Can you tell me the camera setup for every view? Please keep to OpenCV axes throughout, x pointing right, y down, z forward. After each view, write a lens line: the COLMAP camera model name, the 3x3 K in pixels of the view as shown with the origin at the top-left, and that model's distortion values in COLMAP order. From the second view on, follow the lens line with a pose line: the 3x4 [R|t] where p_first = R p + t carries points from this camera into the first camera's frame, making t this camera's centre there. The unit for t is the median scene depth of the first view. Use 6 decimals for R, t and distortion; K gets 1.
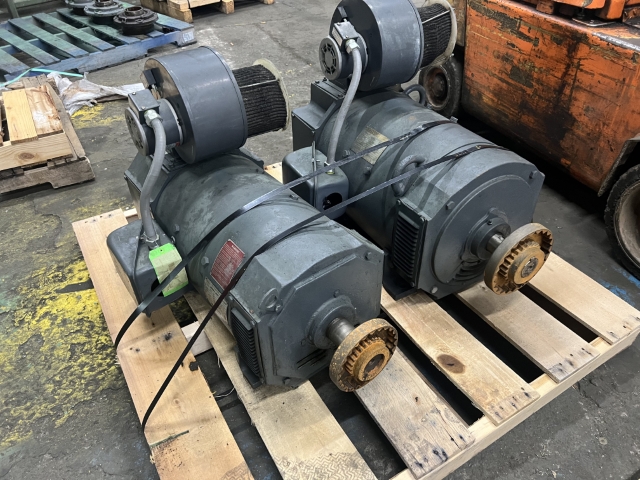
lens RADIAL K [[481.6, 0, 319.6], [0, 481.6, 235.8], [0, 0, 1]] dist [0.048392, -0.056450]
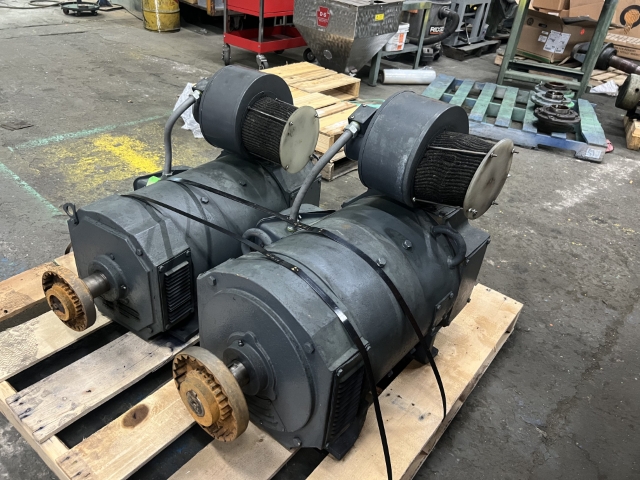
lens RADIAL K [[481.6, 0, 319.0], [0, 481.6, 243.8], [0, 0, 1]] dist [0.048392, -0.056450]
pose [[0.351254, 0.541466, -0.763829, 0.928715], [-0.657214, 0.723639, 0.210750, -0.407505], [0.666851, 0.427973, 0.610040, 0.515019]]
